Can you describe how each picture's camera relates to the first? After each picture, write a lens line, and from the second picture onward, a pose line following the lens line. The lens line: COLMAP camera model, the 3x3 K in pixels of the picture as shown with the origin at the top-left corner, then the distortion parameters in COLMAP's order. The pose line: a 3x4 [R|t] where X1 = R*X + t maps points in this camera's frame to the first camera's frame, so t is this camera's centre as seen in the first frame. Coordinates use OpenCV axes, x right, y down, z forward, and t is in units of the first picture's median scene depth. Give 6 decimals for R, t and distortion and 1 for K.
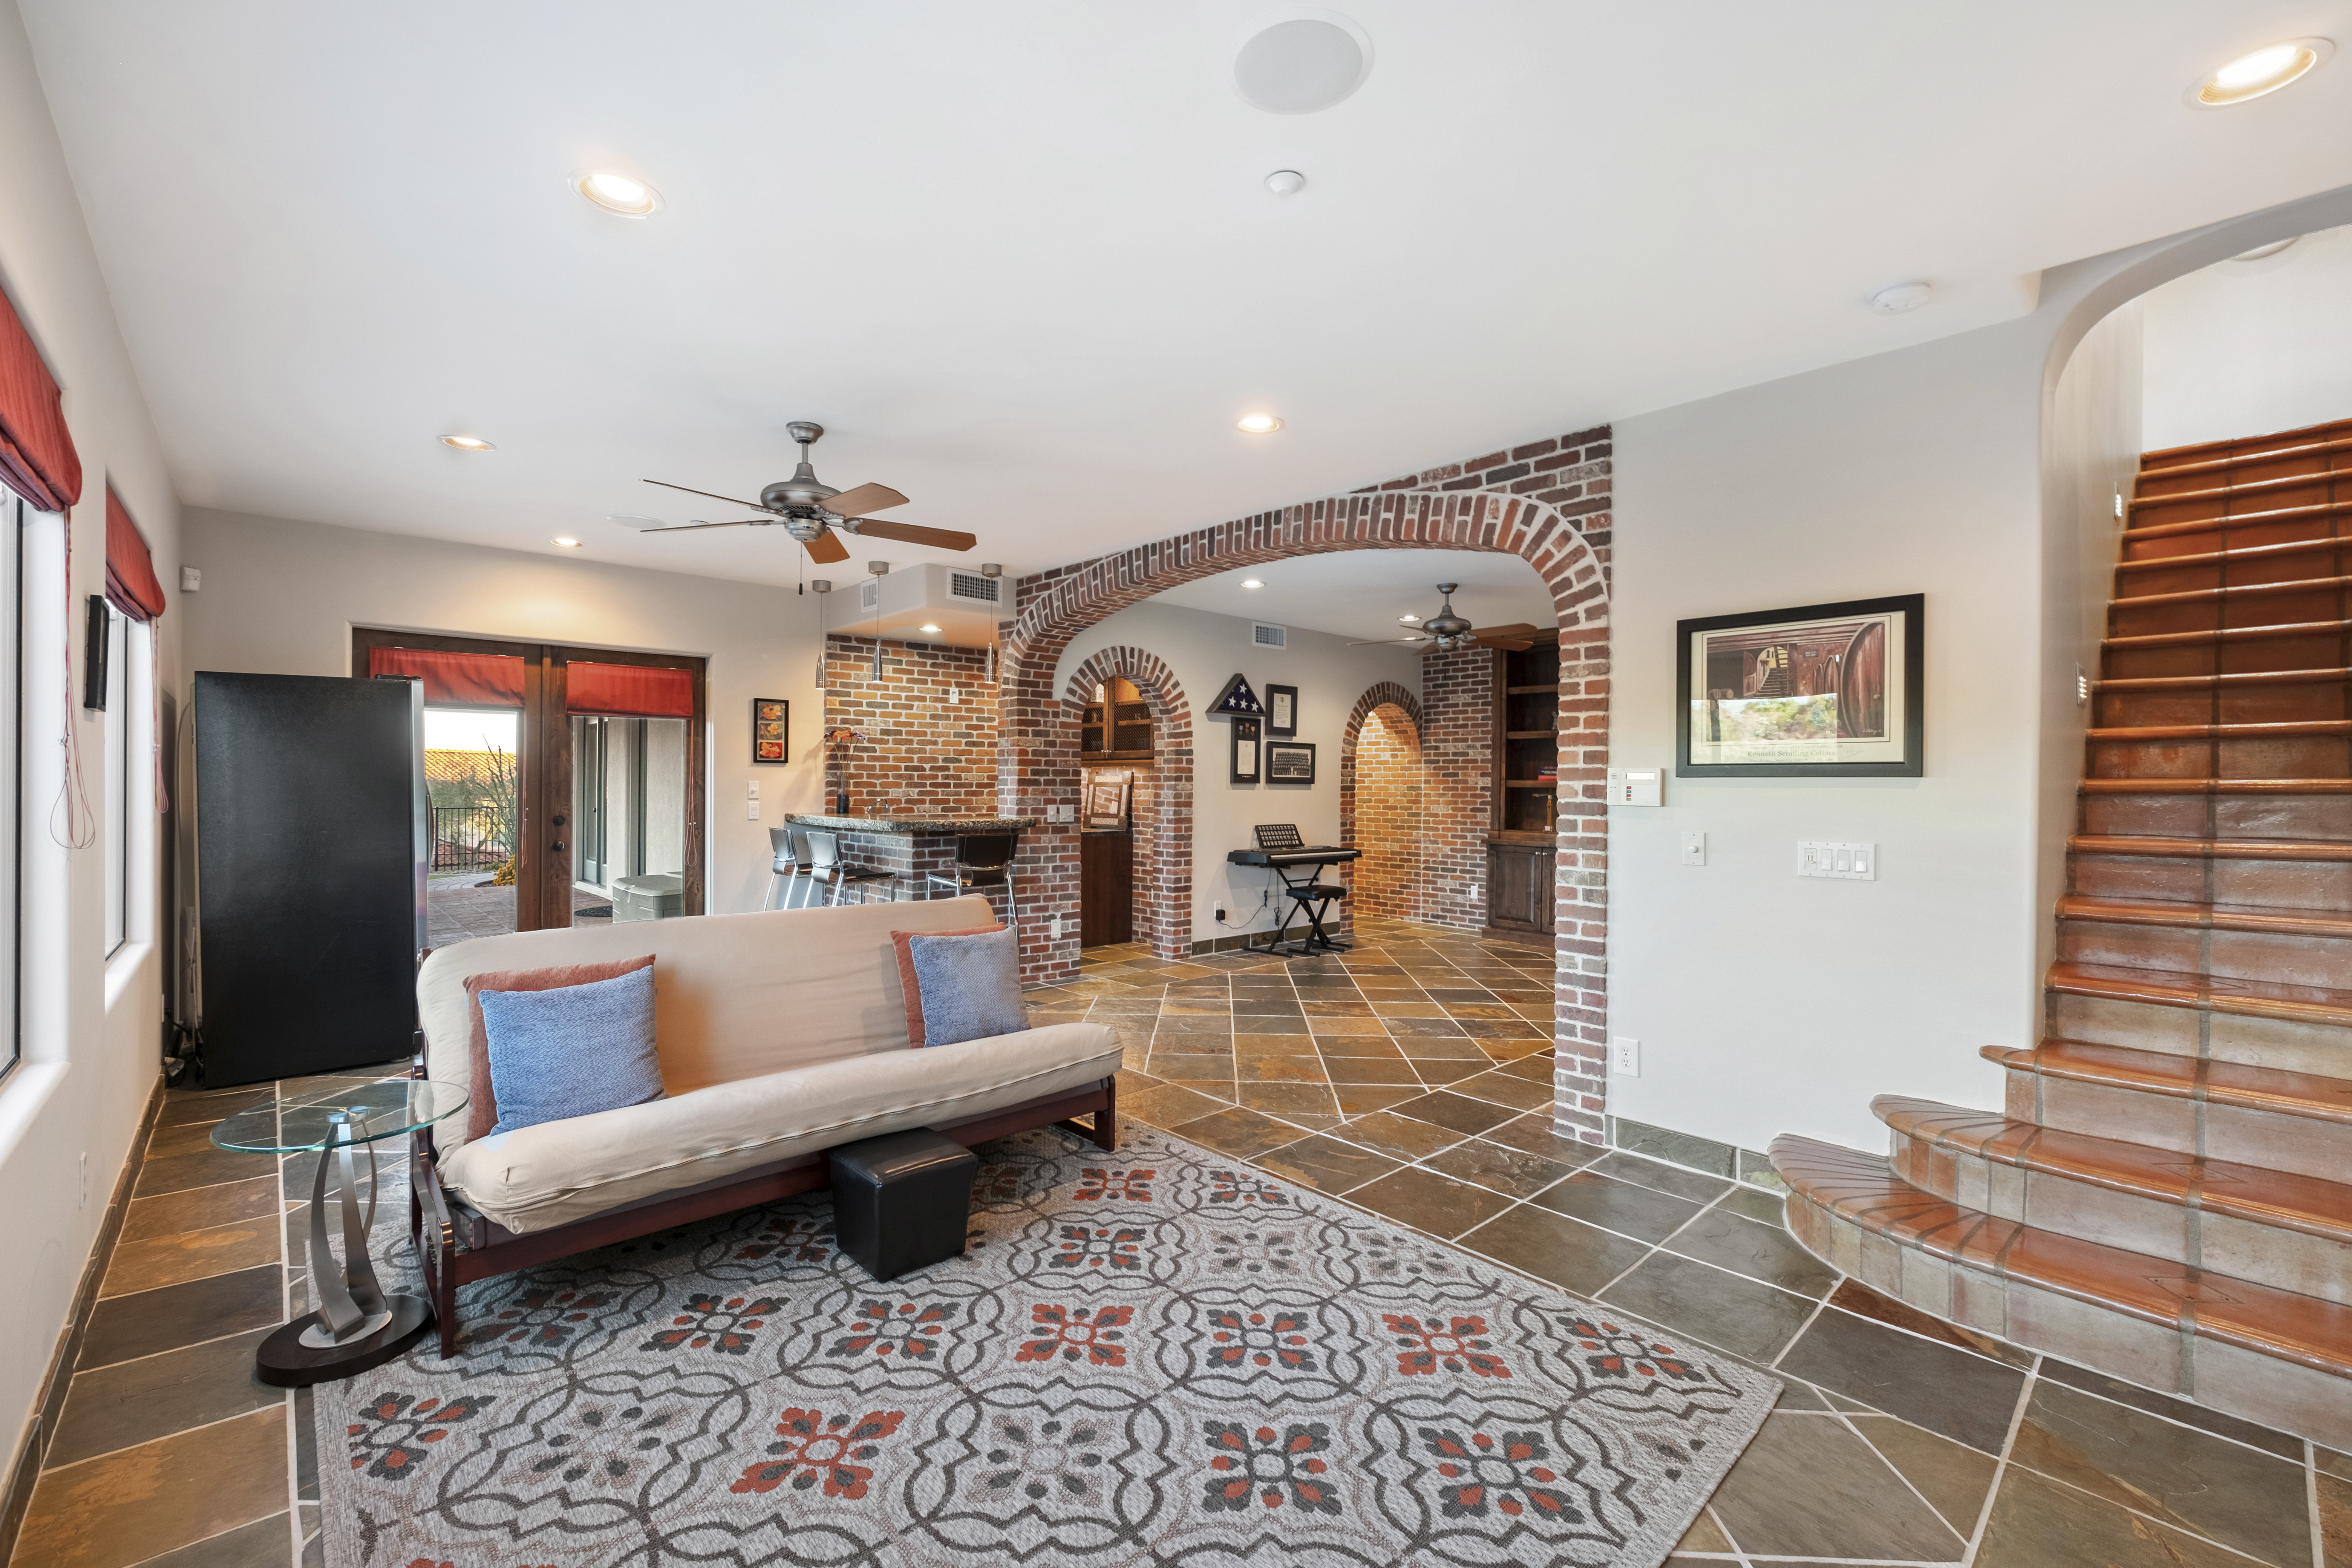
lens RADIAL K [[998.2, 0, 1176.0], [0, 998.2, 784.0], [0, 0, 1]] dist [-0.000660, 0.000036]
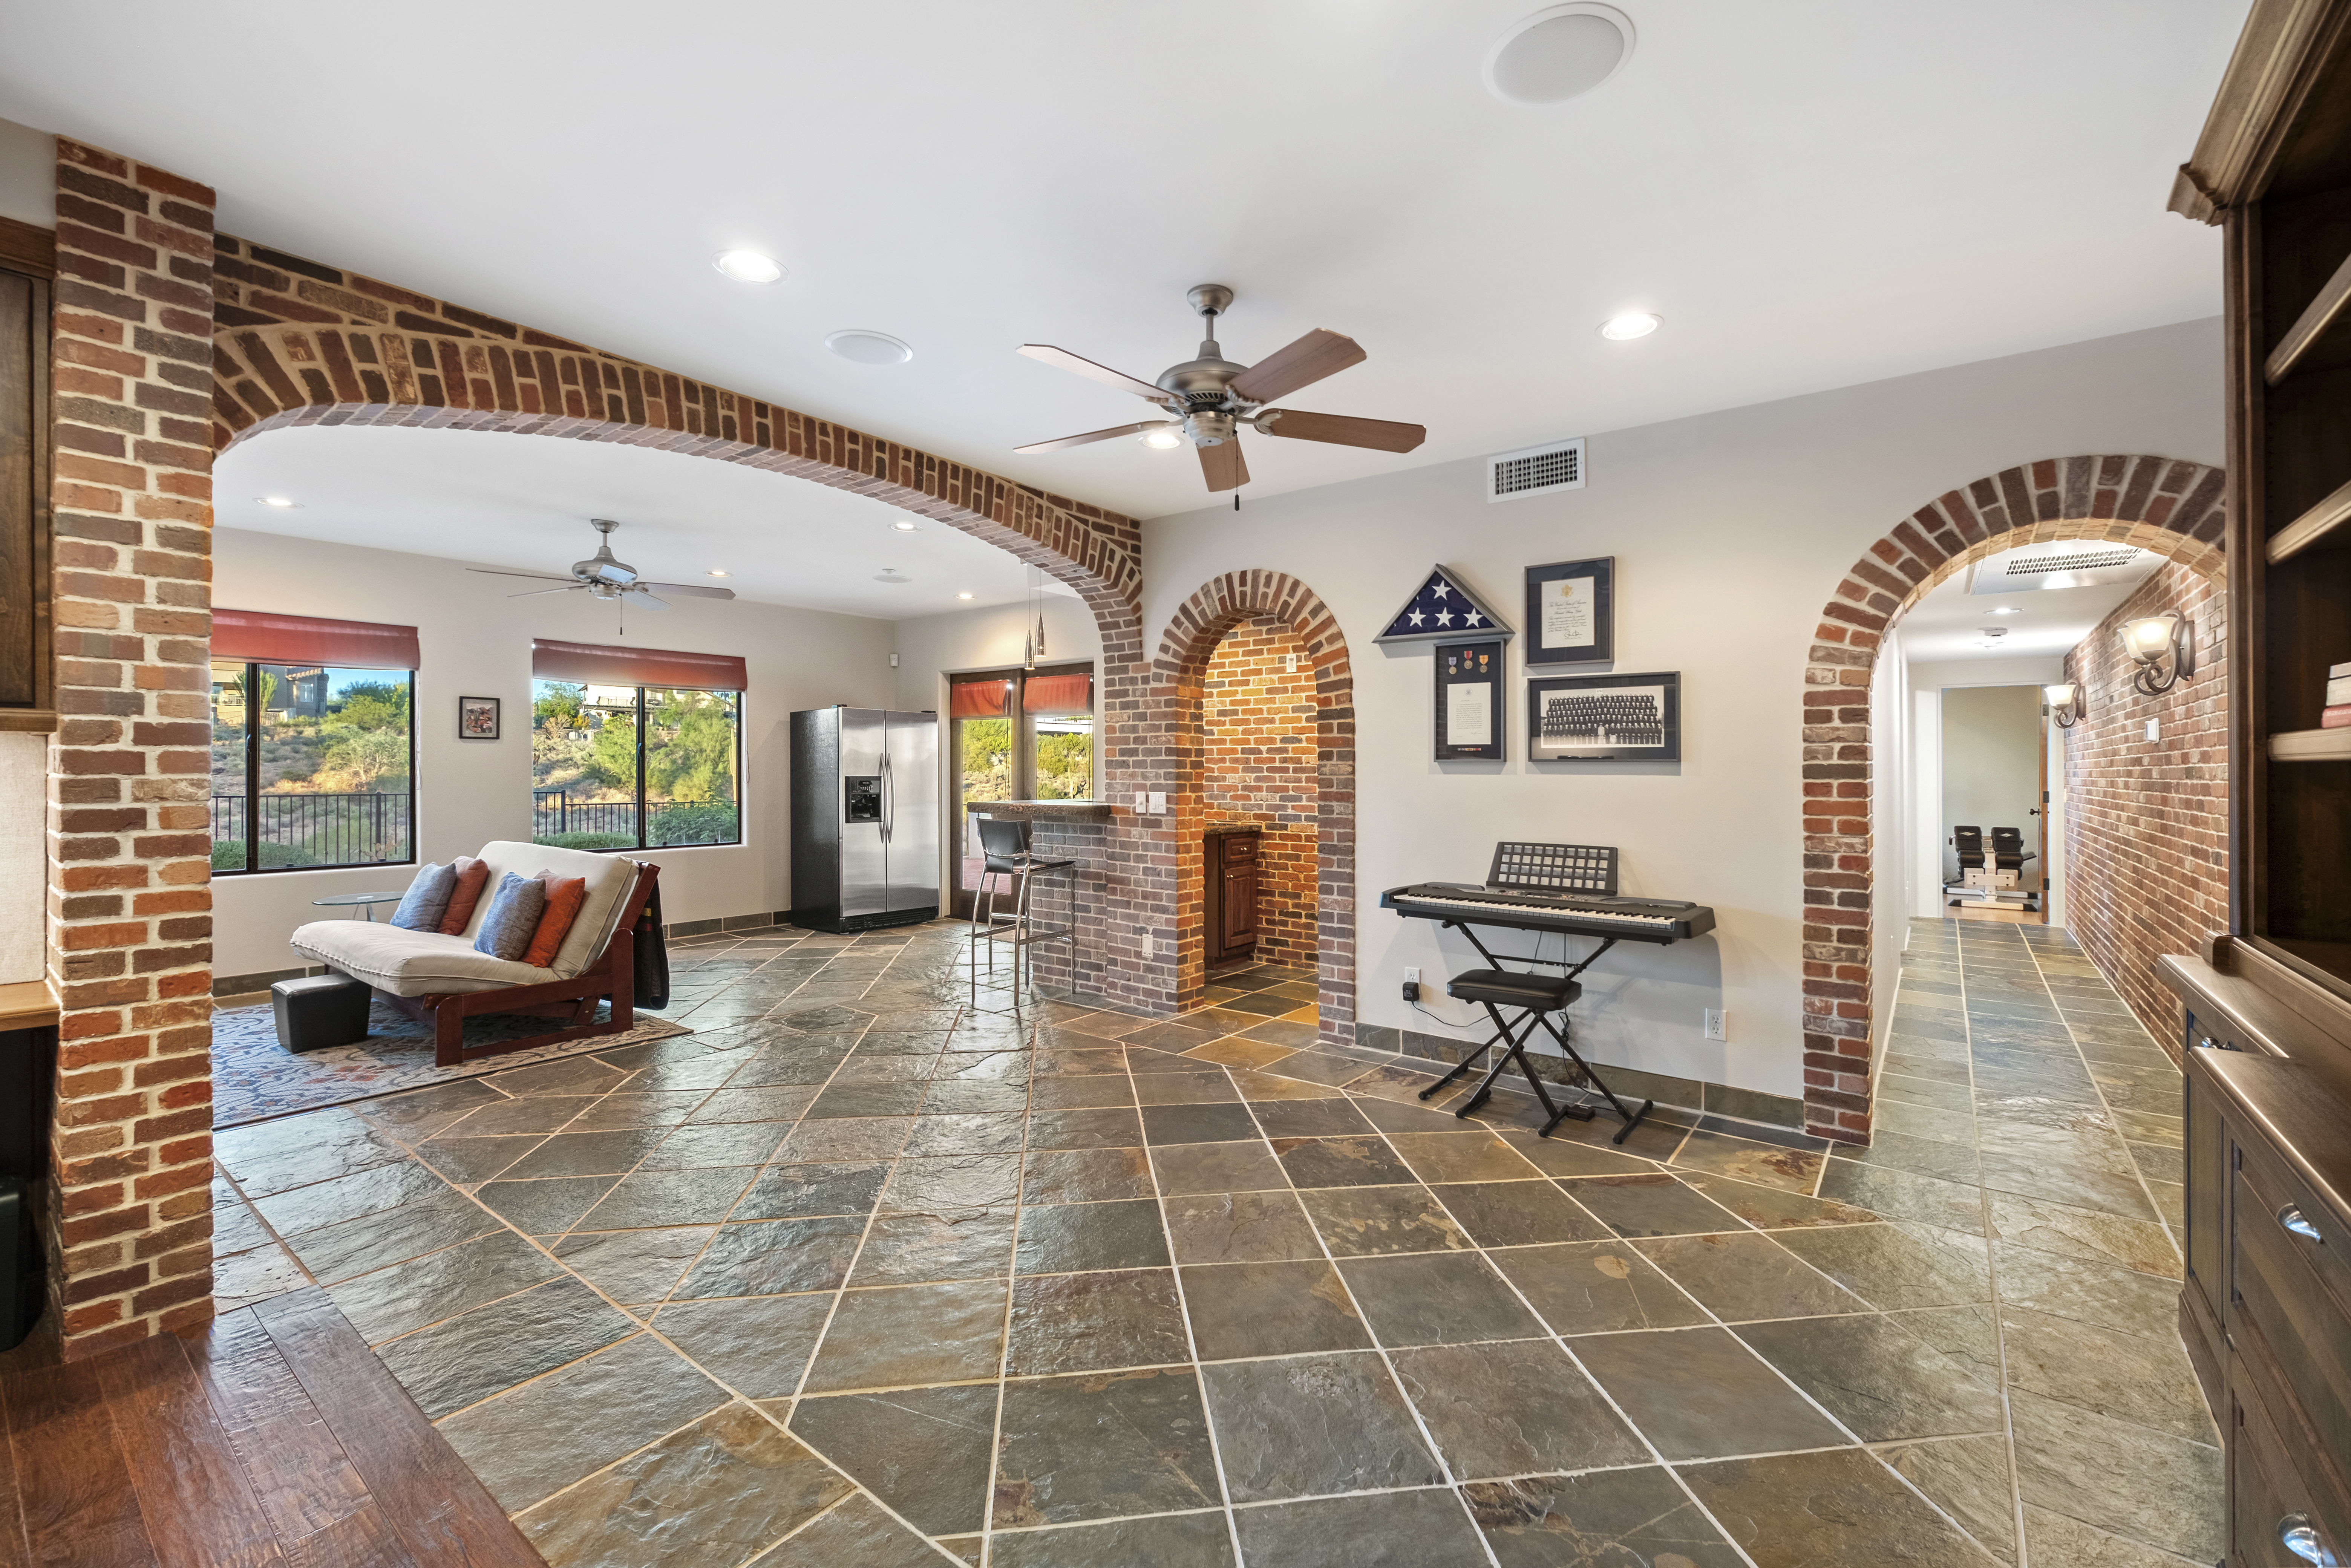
lens RADIAL K [[984.6, 0, 1181.5], [0, 984.6, 772.0], [0, 0, 1]] dist [-0.004161, 0.000110]
pose [[0.174136, -0.006089, -0.984703, 0.650506], [-0.002017, 0.999977, -0.006540, 0.009698], [0.984719, 0.003125, 0.174120, 0.864867]]
